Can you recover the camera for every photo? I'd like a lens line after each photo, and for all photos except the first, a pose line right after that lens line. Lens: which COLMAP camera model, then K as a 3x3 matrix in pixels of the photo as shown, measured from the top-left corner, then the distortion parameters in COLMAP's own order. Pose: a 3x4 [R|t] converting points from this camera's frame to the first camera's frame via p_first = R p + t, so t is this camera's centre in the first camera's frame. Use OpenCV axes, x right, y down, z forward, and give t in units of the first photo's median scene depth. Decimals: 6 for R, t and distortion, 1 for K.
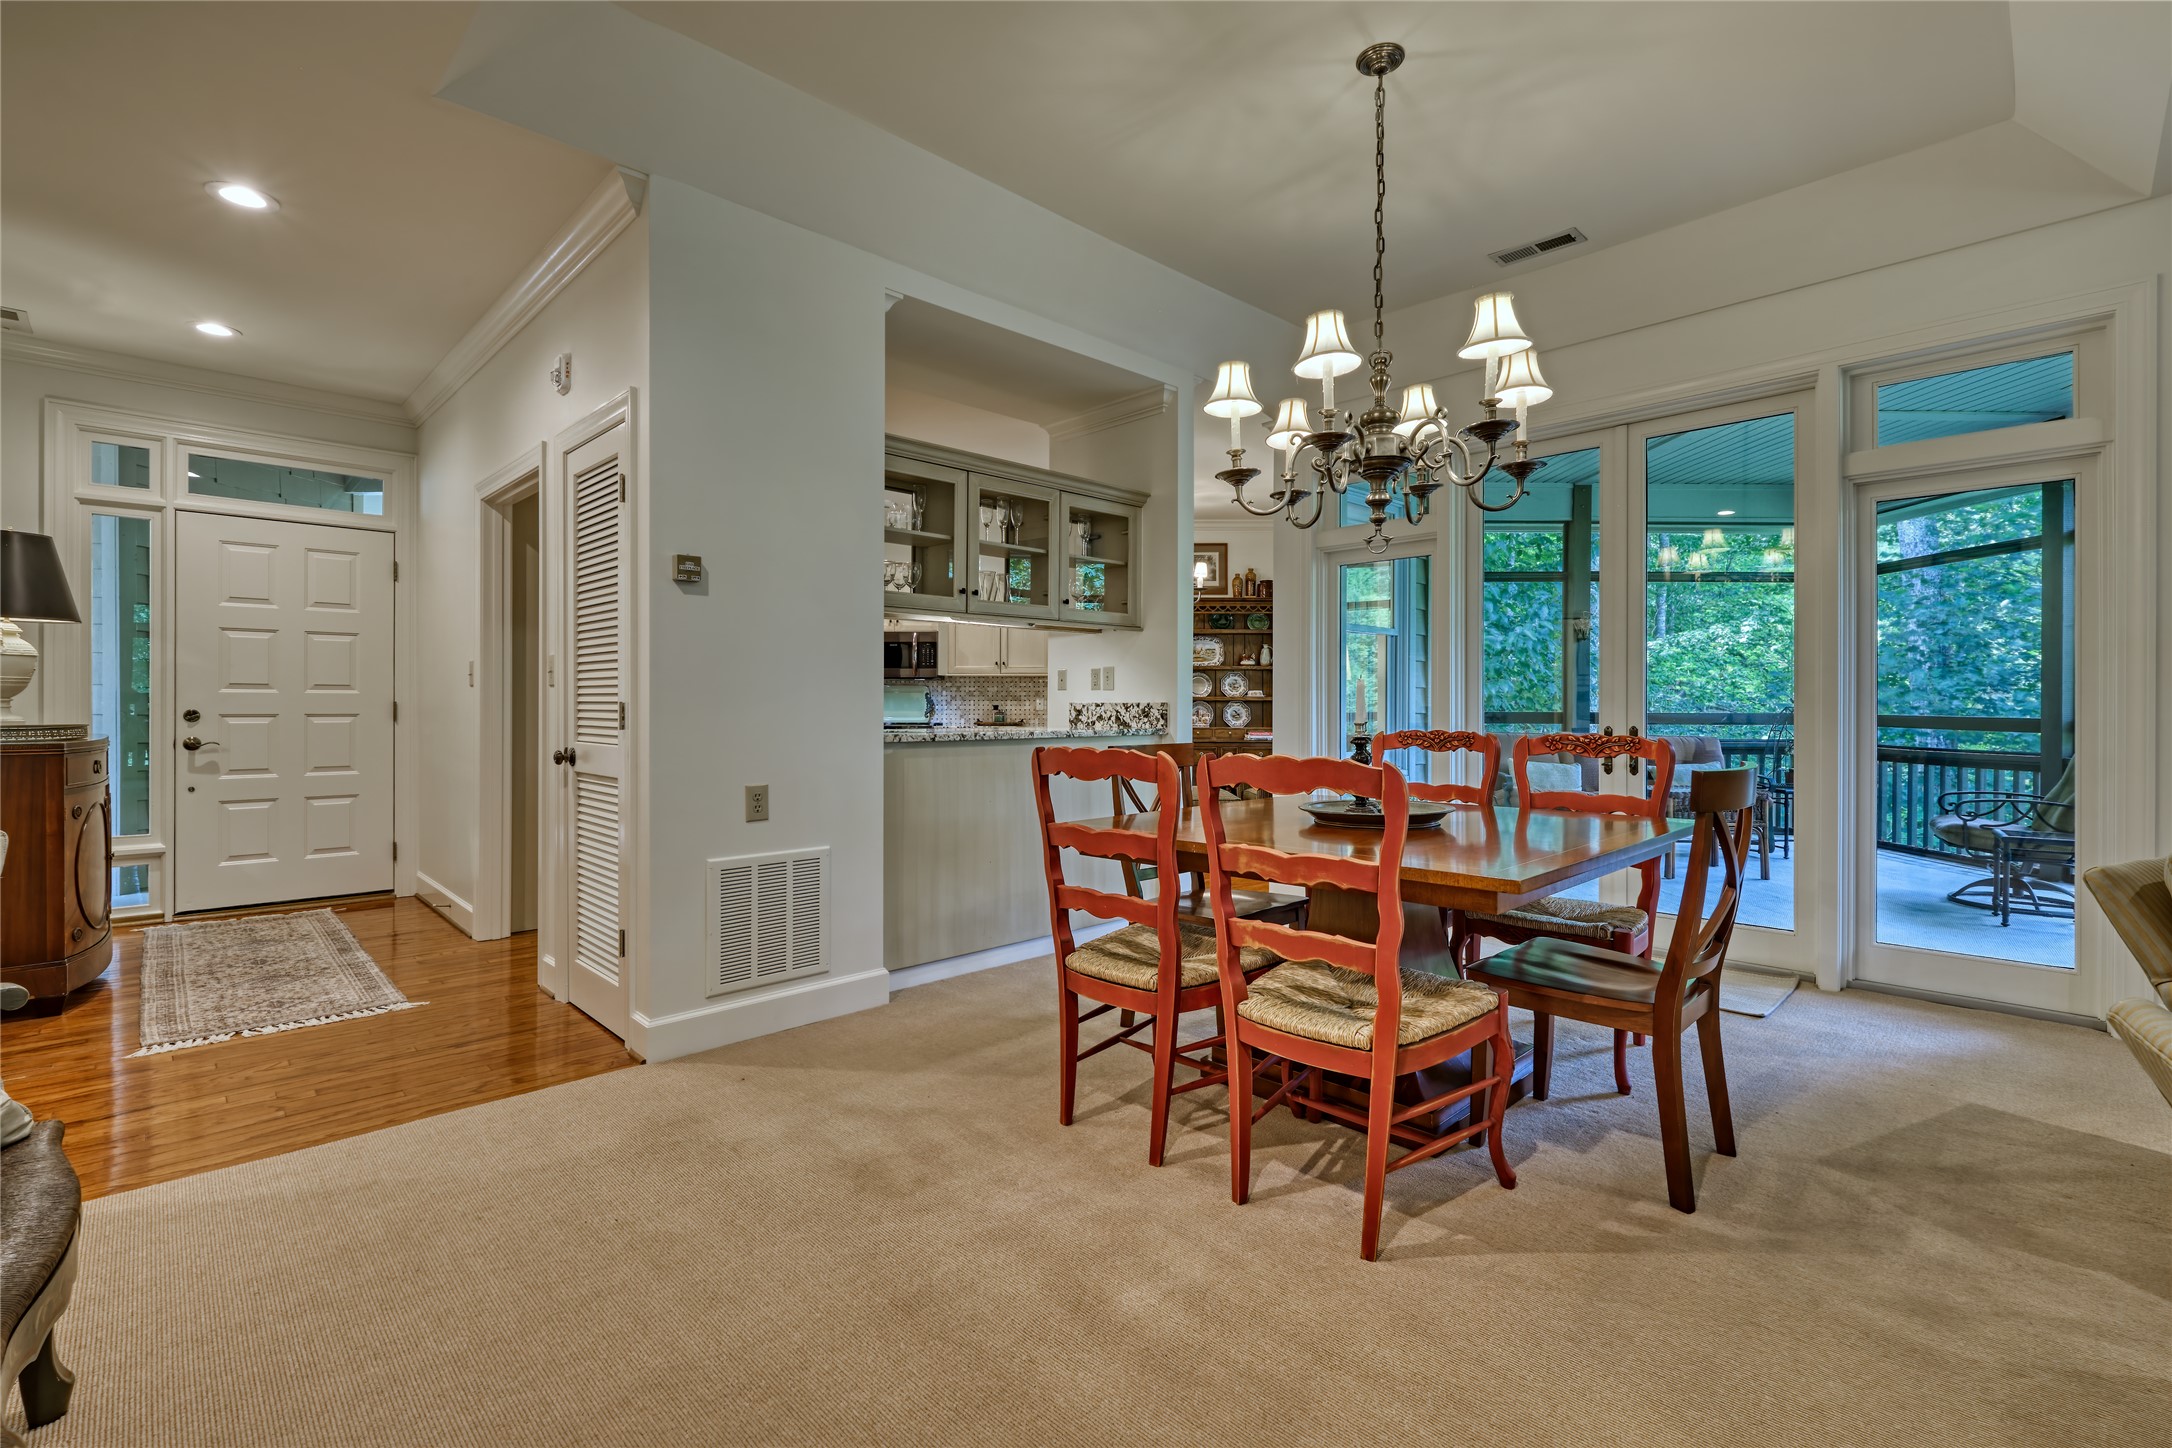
lens RADIAL K [[966.1, 0, 1085.6], [0, 966.1, 704.2], [0, 0, 1]] dist [0.000722, -0.004322]
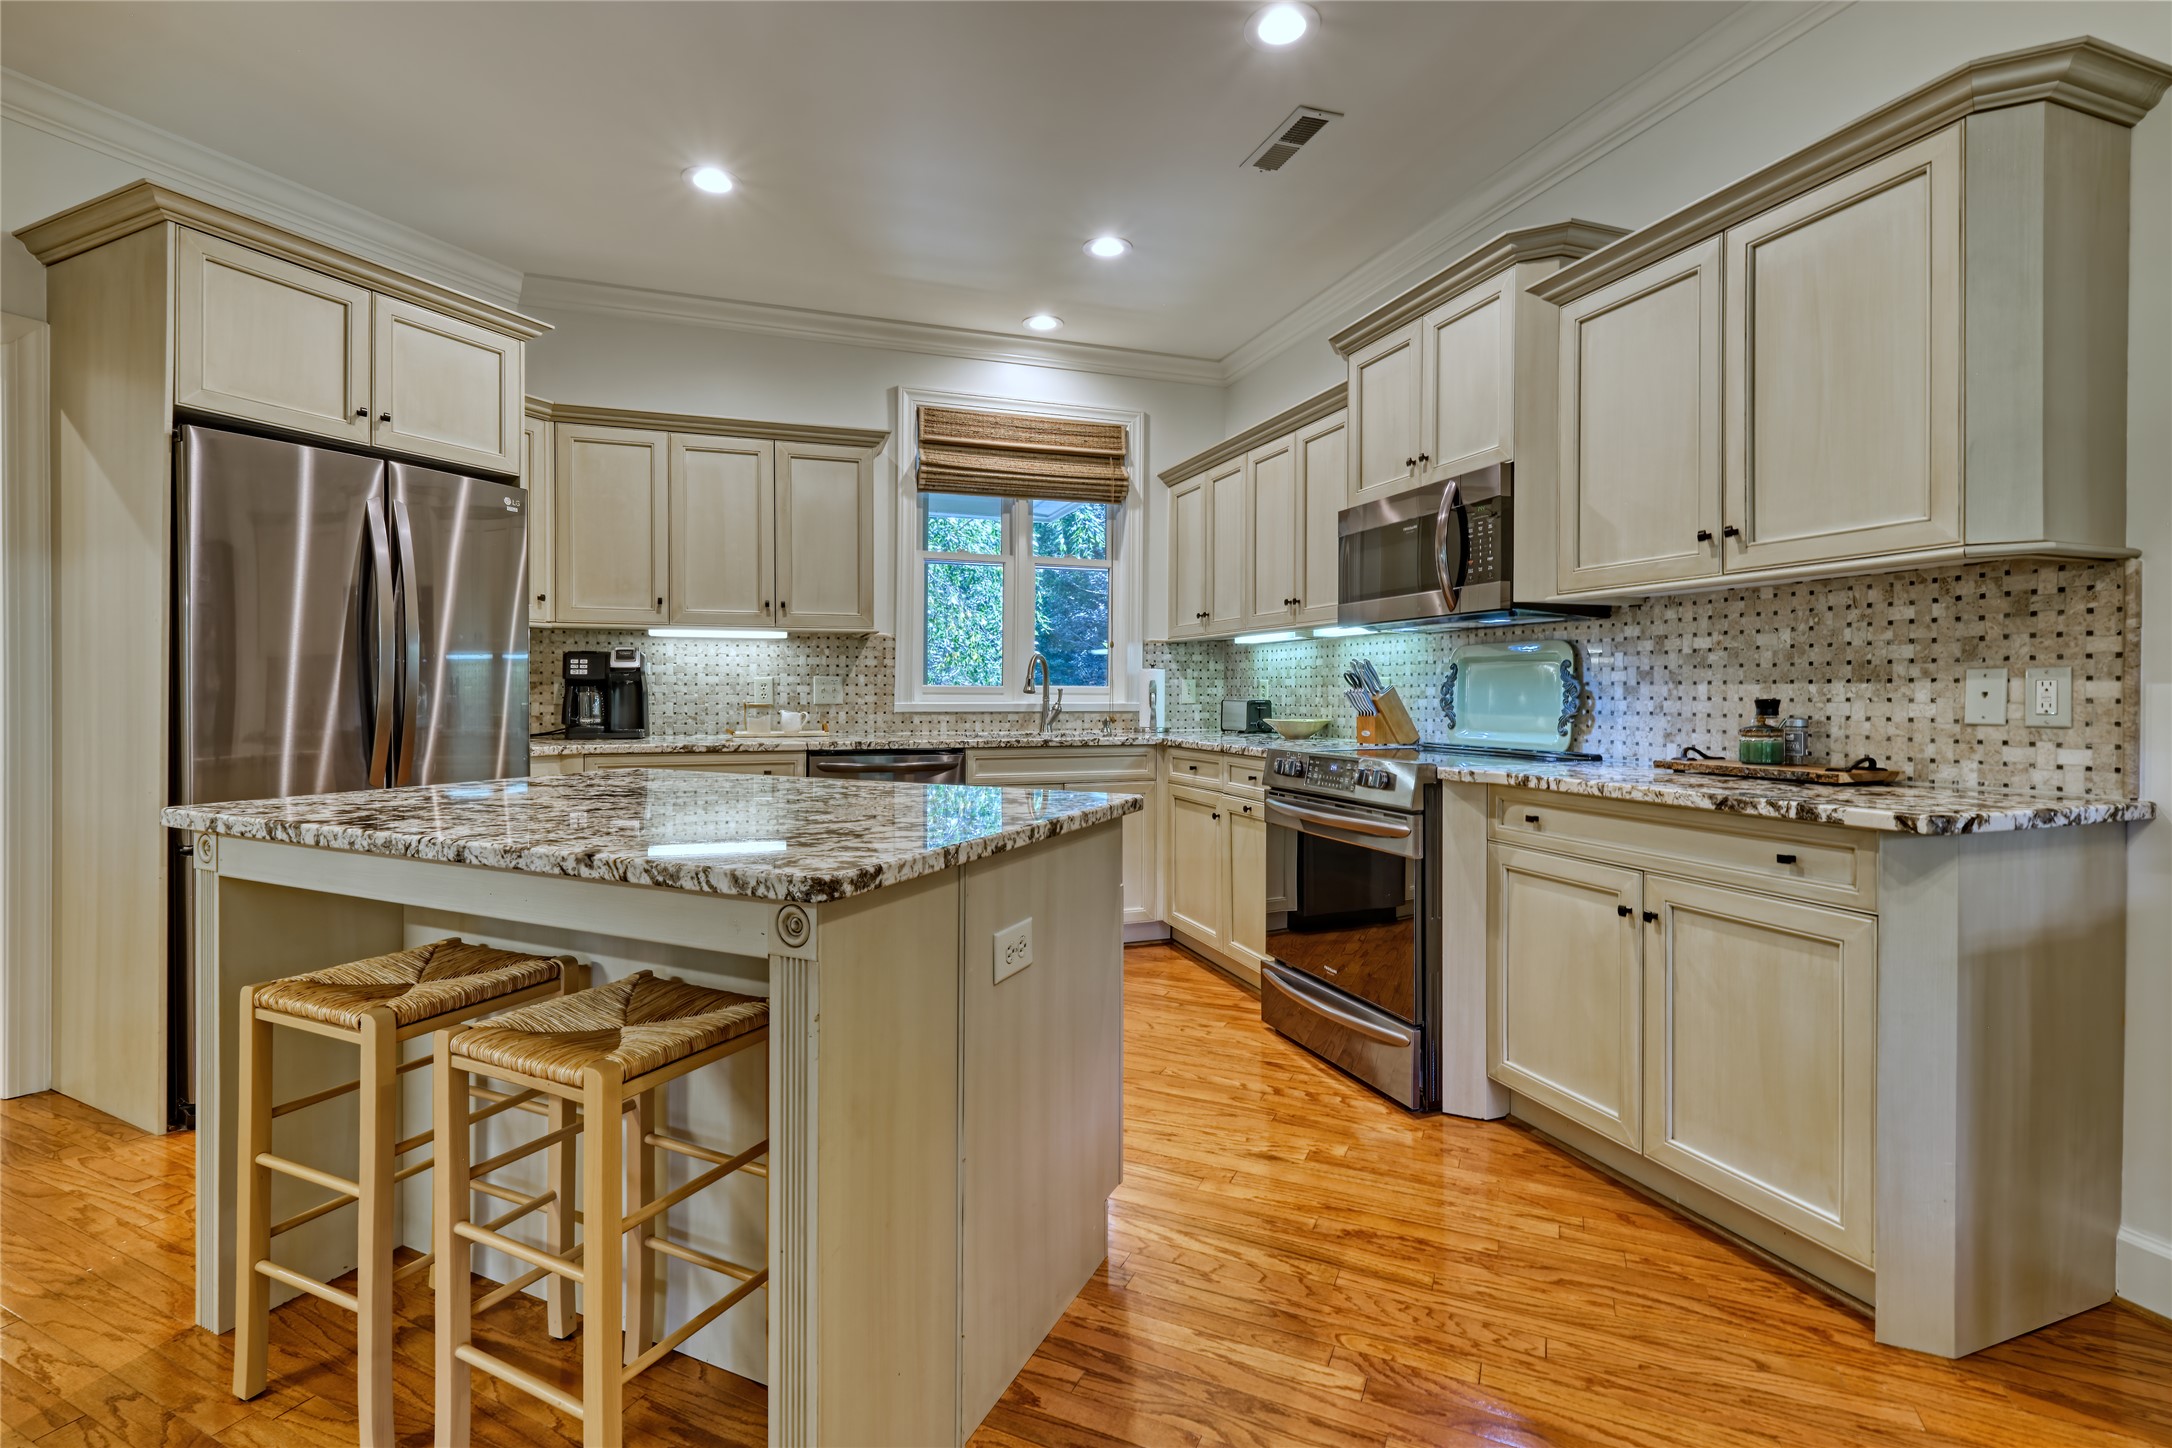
lens RADIAL K [[966.1, 0, 1099.7], [0, 966.1, 697.2], [0, 0, 1]] dist [0.000722, -0.004322]
pose [[0.360500, 0.002447, -0.932756, 0.181638], [-0.002436, 0.999996, 0.001682, 0.000673], [0.932756, 0.001666, 0.360505, 1.566407]]
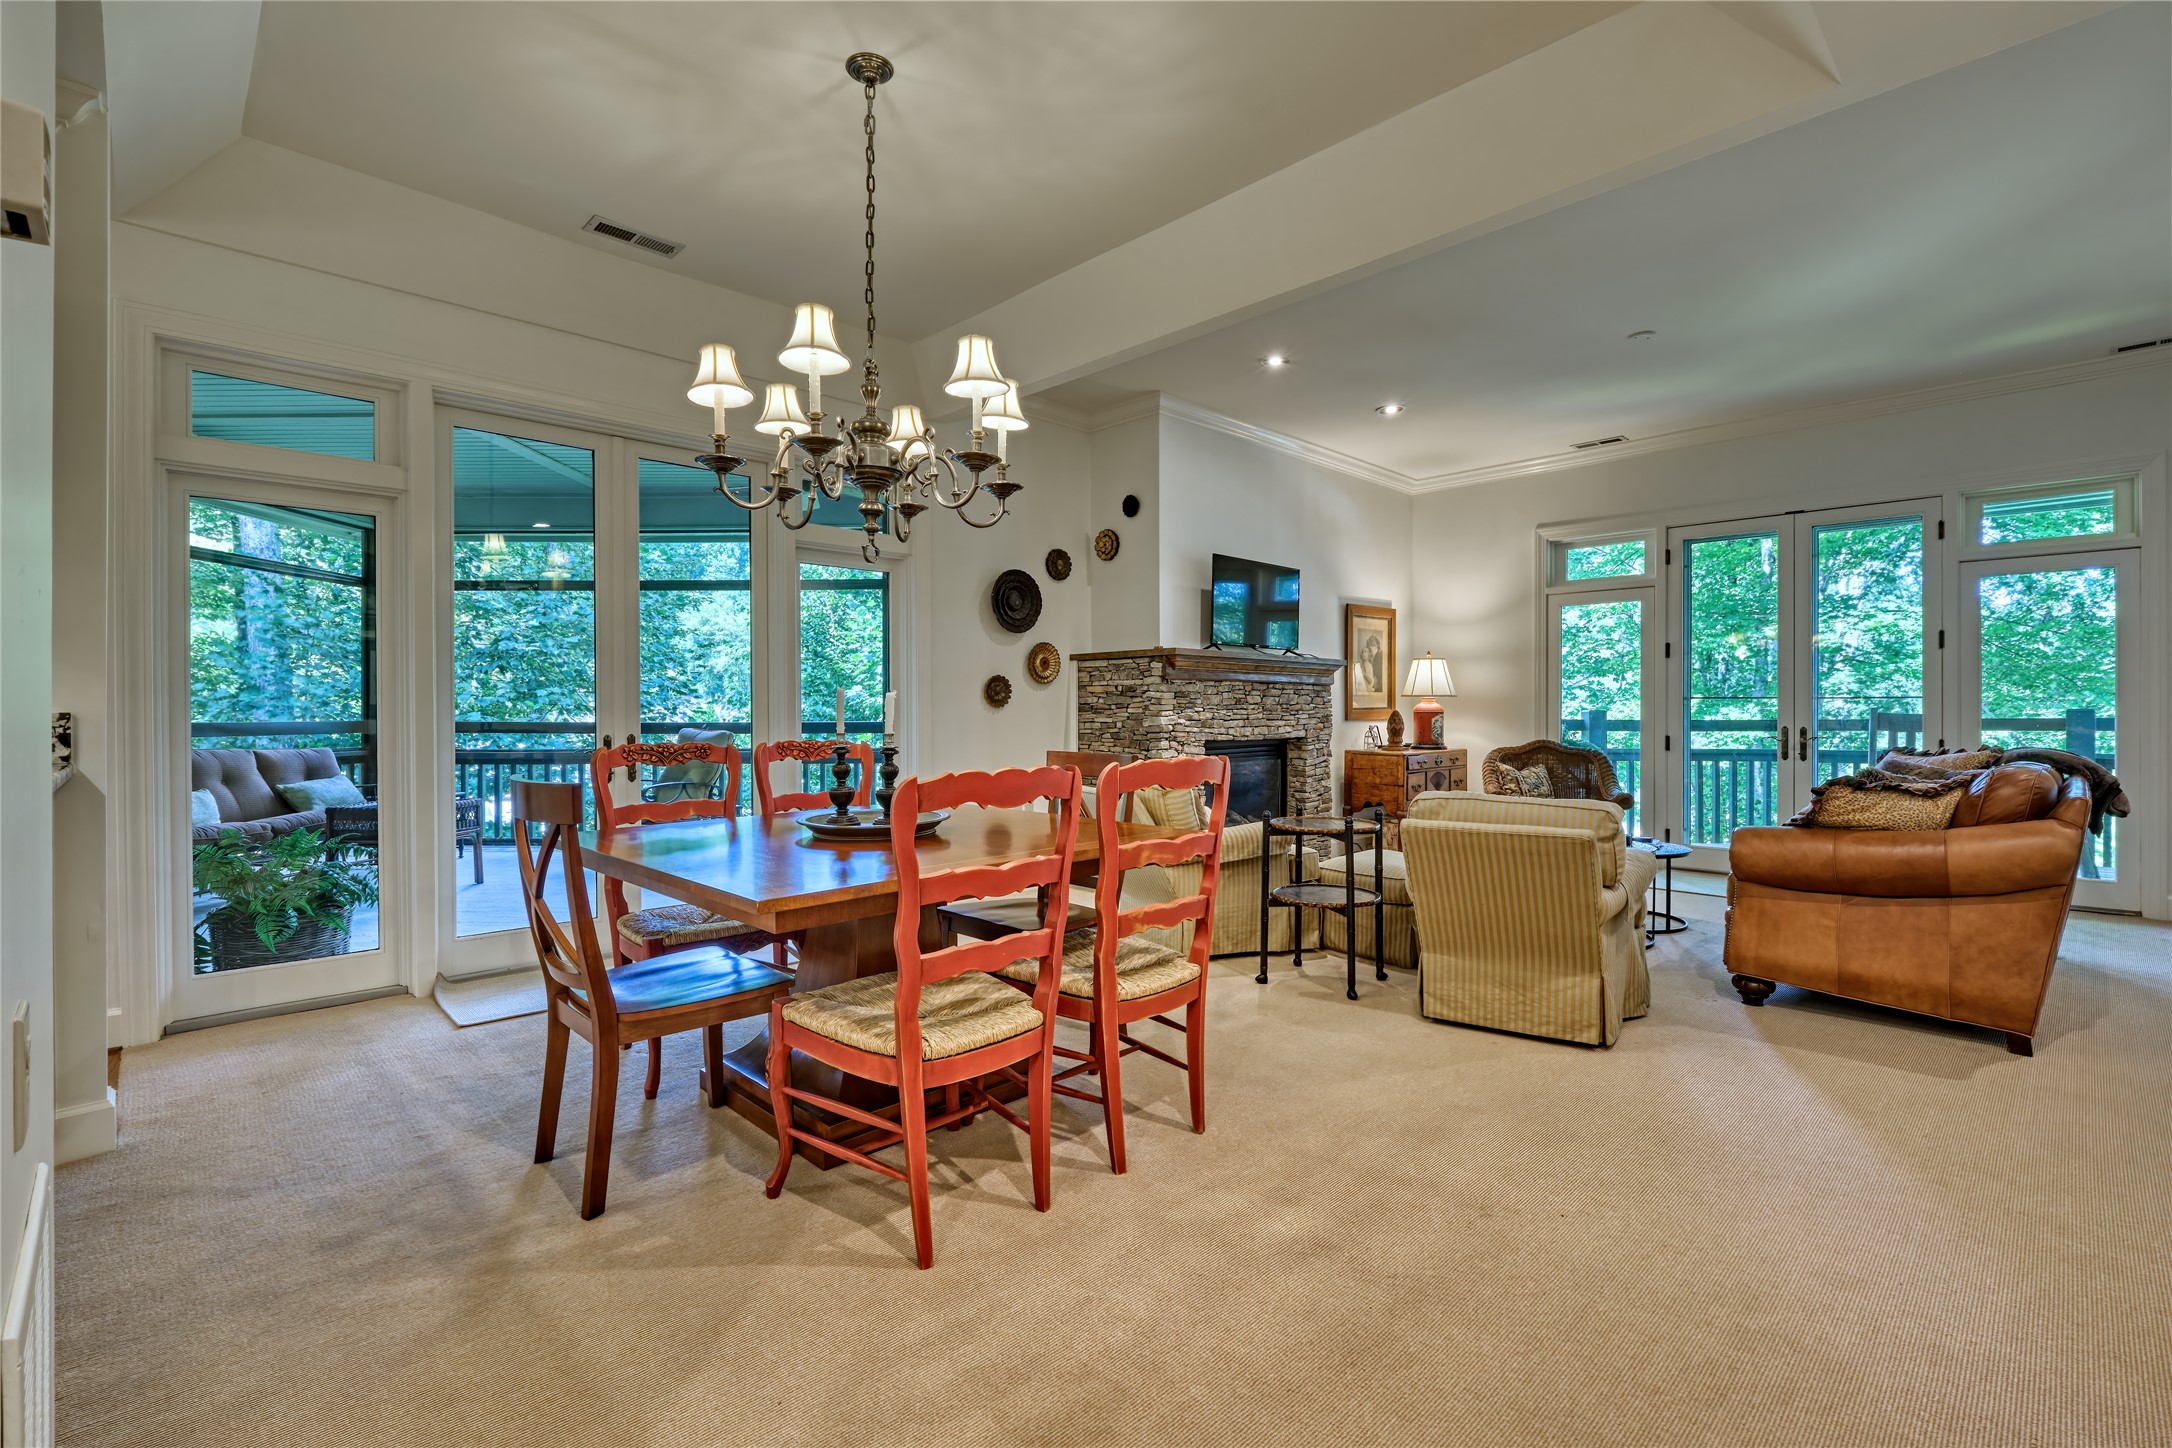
lens RADIAL K [[966.1, 0, 1102.3], [0, 966.1, 712.6], [0, 0, 1]] dist [0.000722, -0.004322]
pose [[-0.009655, -0.004965, 0.999941, -0.484970], [0.000609, 0.999987, 0.004971, -0.005504], [-0.999953, 0.000657, -0.009652, 0.536309]]
